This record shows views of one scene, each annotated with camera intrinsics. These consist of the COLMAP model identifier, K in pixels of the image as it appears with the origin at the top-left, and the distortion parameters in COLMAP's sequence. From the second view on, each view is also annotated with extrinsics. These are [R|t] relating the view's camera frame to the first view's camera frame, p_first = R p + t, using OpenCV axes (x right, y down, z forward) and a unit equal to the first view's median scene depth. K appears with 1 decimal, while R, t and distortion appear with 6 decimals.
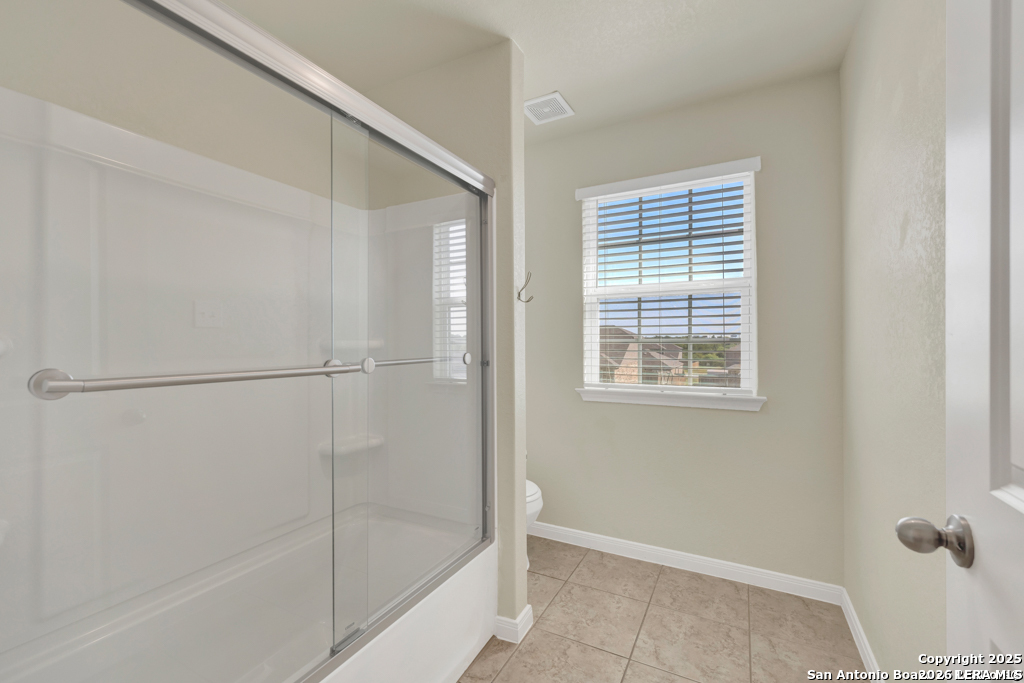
lens RADIAL K [[439.8, 0, 505.6], [0, 439.8, 340.9], [0, 0, 1]] dist [-0.050059, 0.020100]
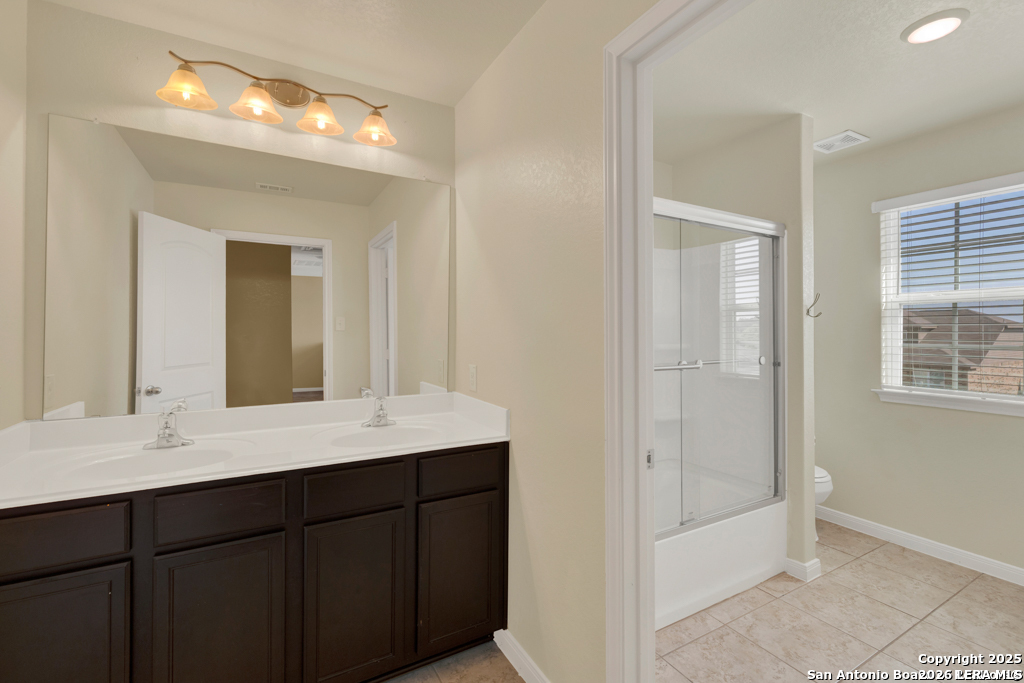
lens RADIAL K [[437.7, 0, 502.6], [0, 437.7, 329.3], [0, 0, 1]] dist [-0.000684, 0.001542]
pose [[0.838808, 0.001951, -0.544424, -0.018525], [-0.001741, 0.999998, 0.000902, -0.046551], [0.544425, 0.000191, 0.838809, -0.480496]]
